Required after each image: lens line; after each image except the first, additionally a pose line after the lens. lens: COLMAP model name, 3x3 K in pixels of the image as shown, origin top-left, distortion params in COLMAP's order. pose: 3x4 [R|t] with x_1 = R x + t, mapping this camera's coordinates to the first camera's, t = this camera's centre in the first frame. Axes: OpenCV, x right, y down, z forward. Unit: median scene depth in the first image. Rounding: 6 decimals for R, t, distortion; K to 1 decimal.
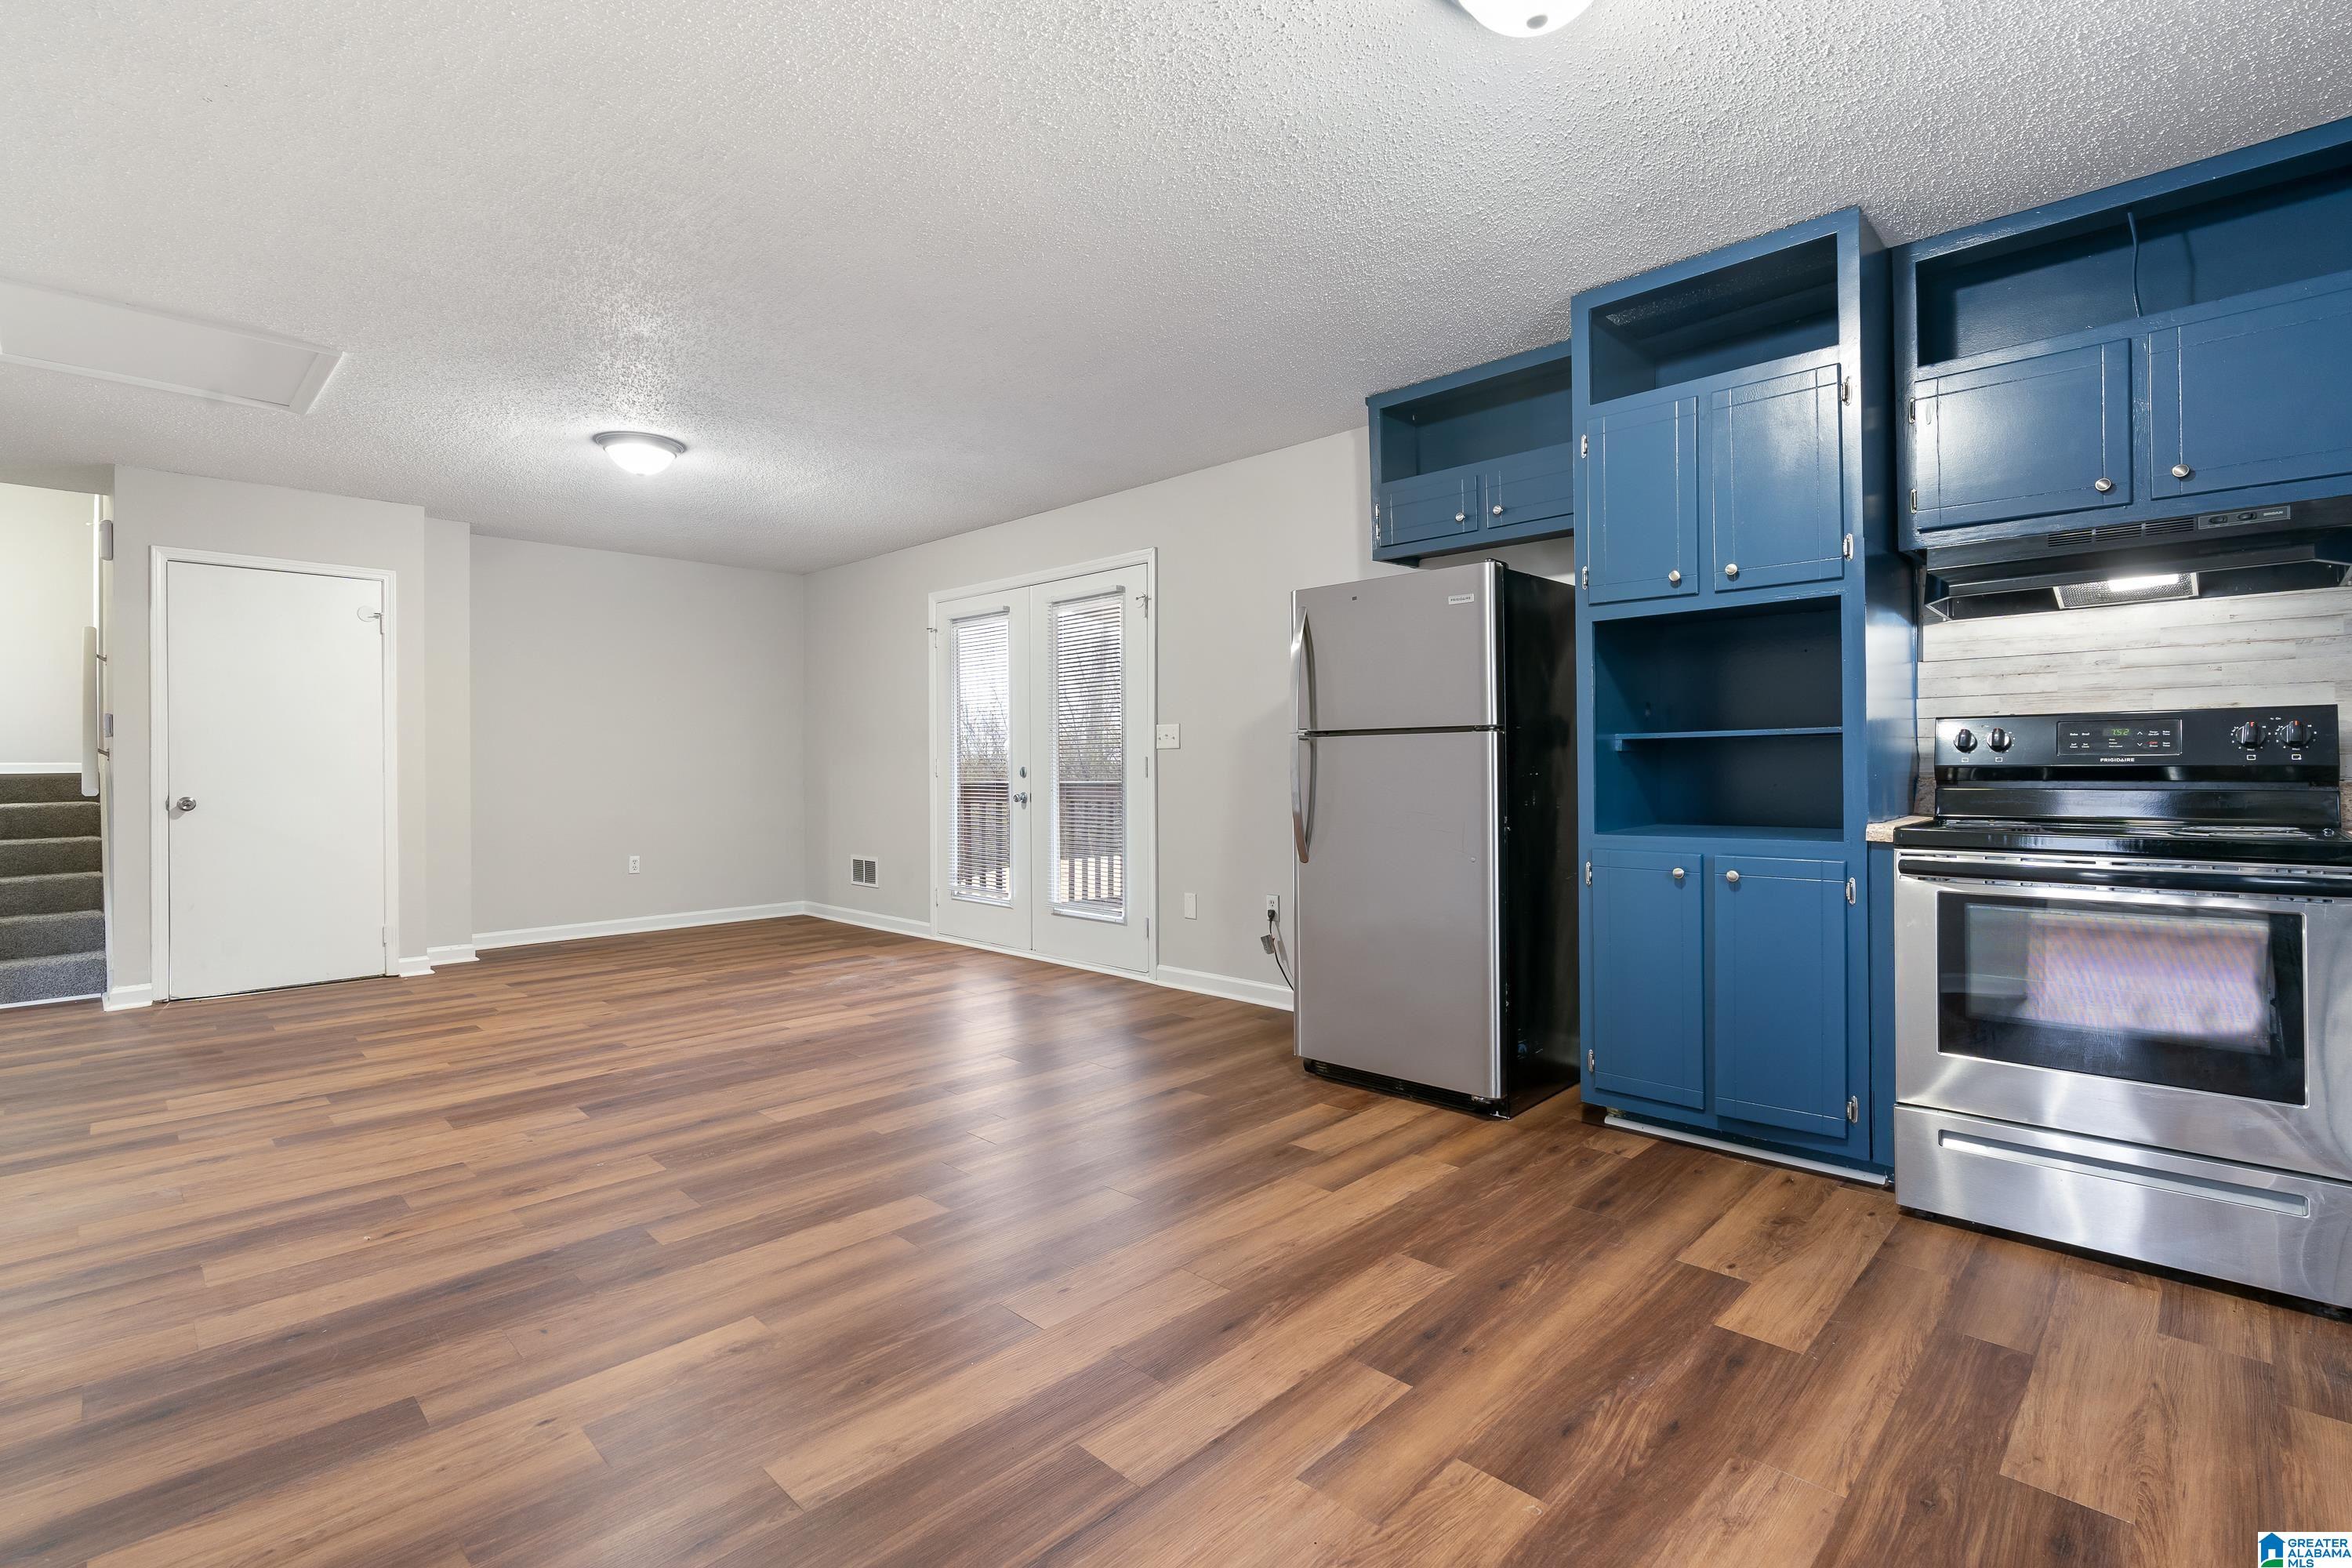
lens RADIAL K [[1069.4, 0, 1167.8], [0, 1069.4, 765.8], [0, 0, 1]] dist [-0.007854, 0.002953]
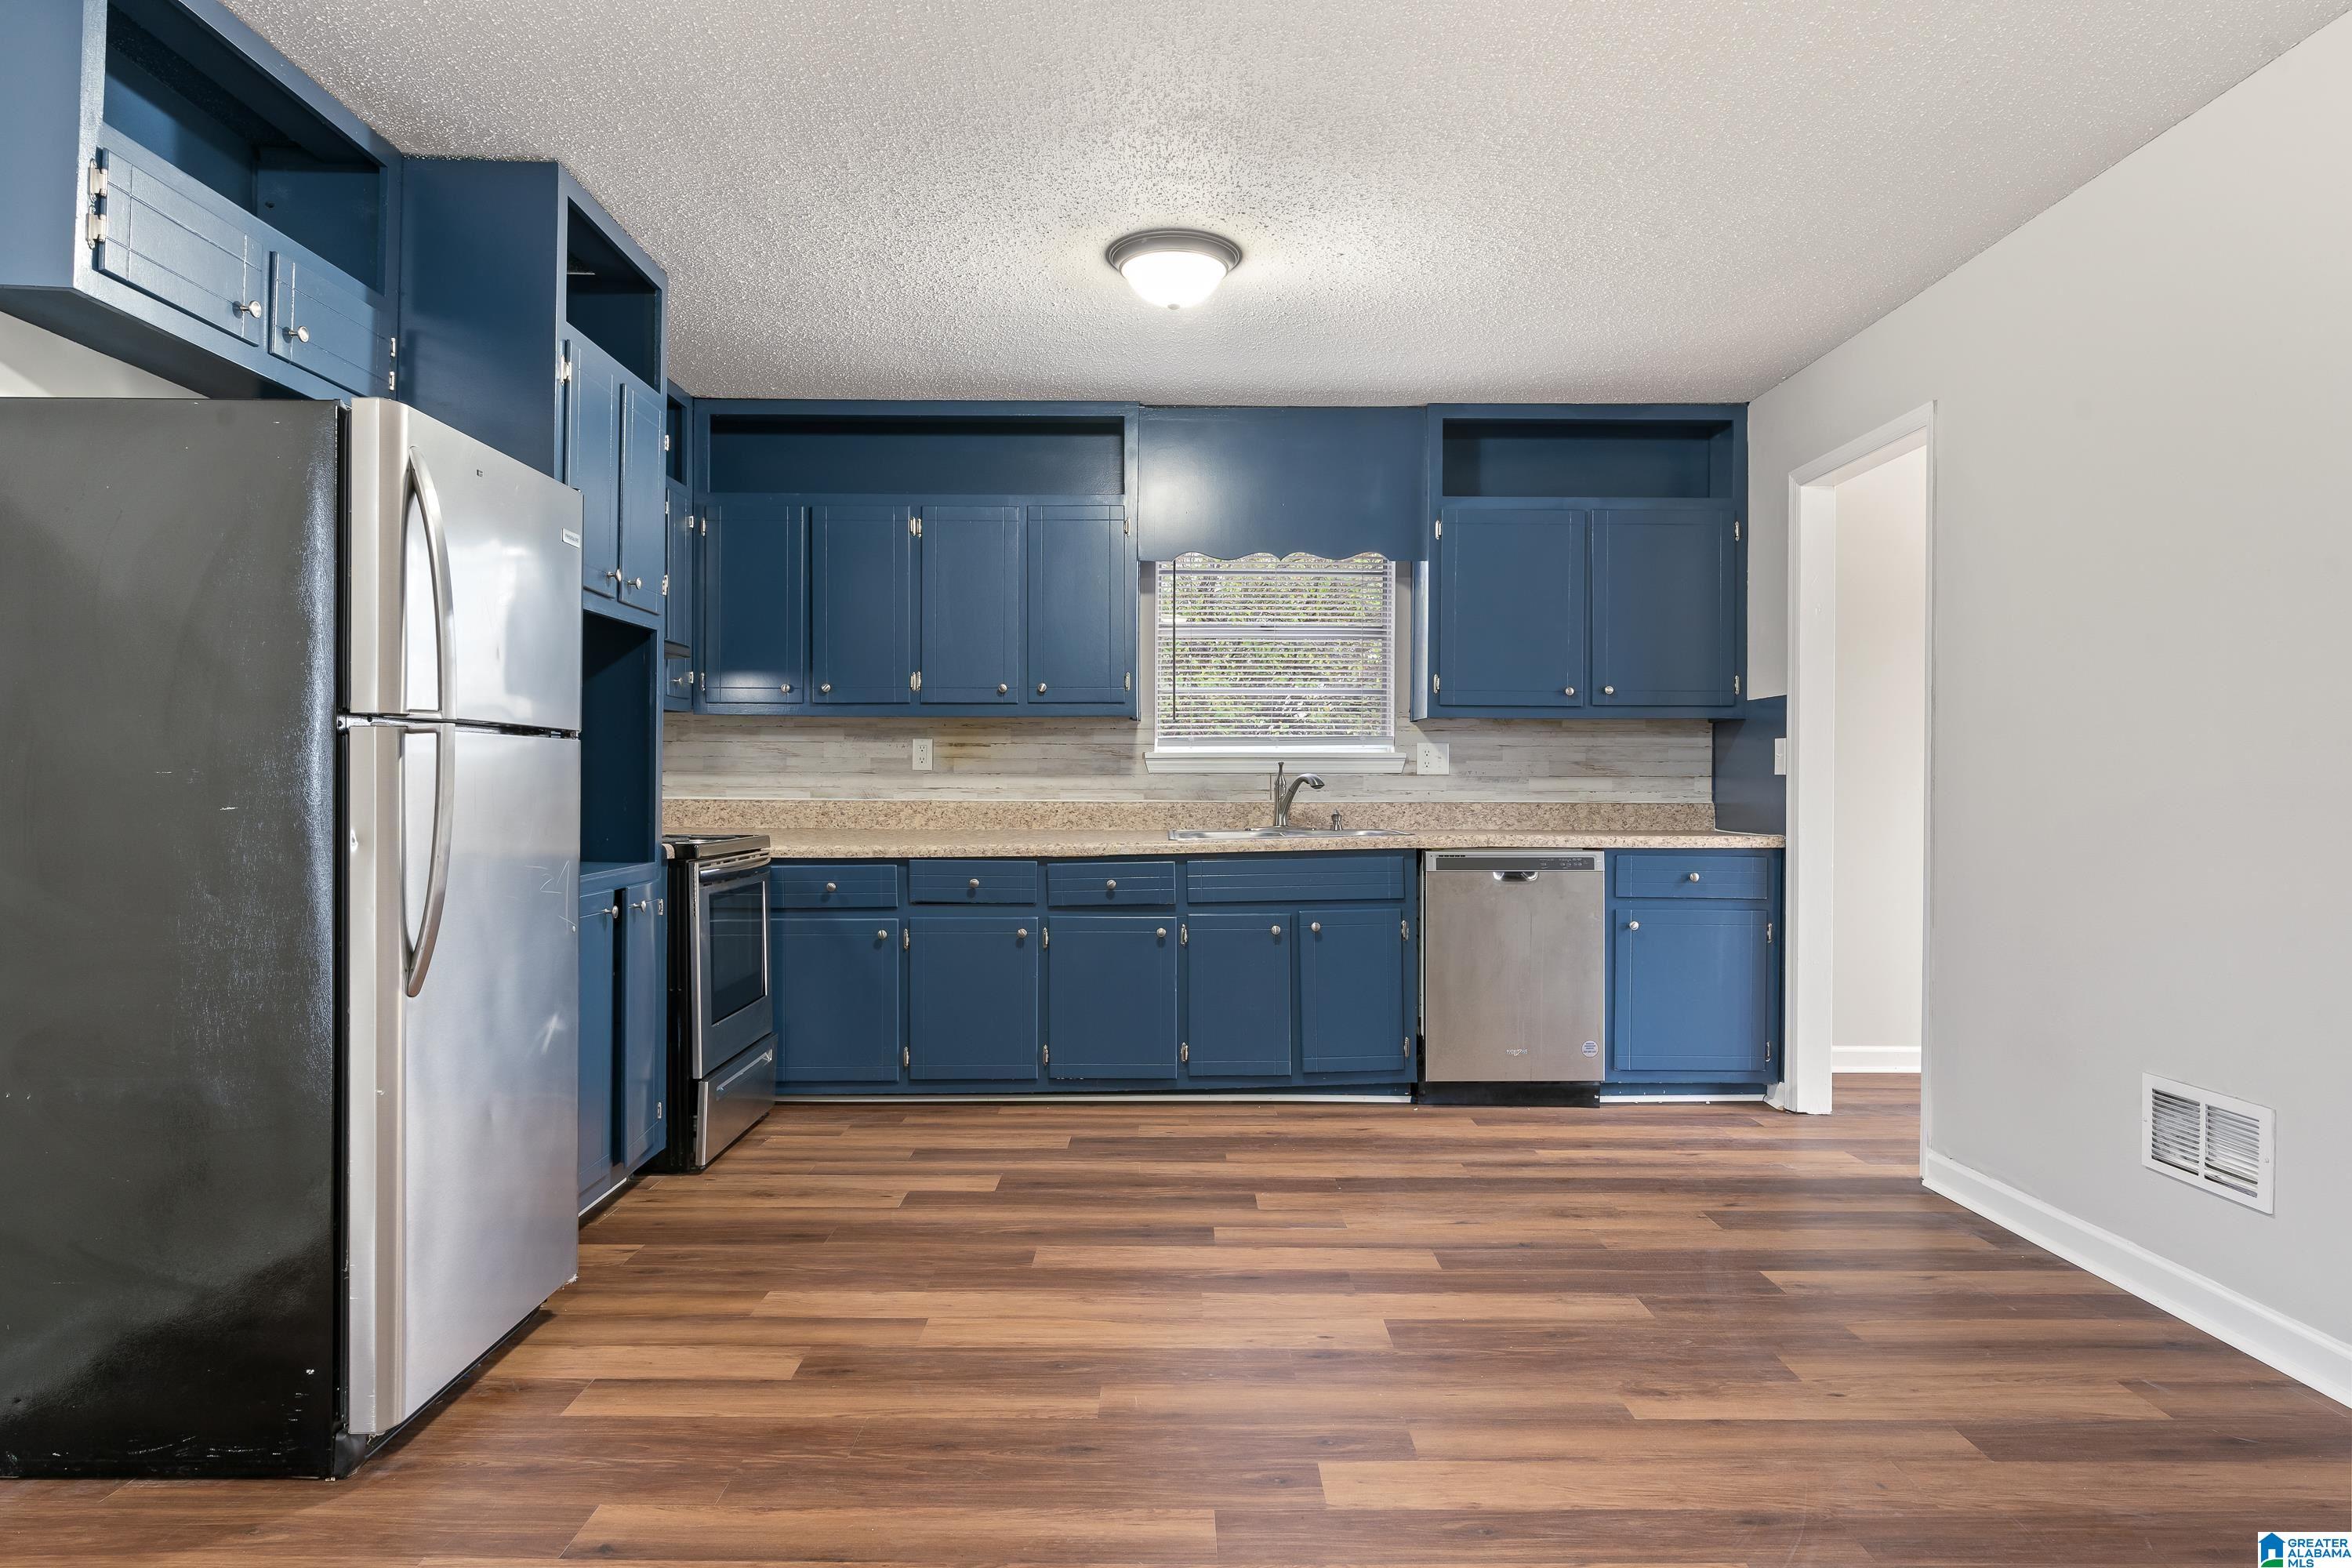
lens RADIAL K [[1431.0, 0, 1174.2], [0, 1431.0, 781.5], [0, 0, 1]] dist [-0.004011, 0.001835]
pose [[-0.706064, 0.005943, 0.708123, -0.633719], [-0.000332, 0.999962, -0.008724, 0.002781], [-0.708148, -0.006395, -0.706035, 1.392320]]
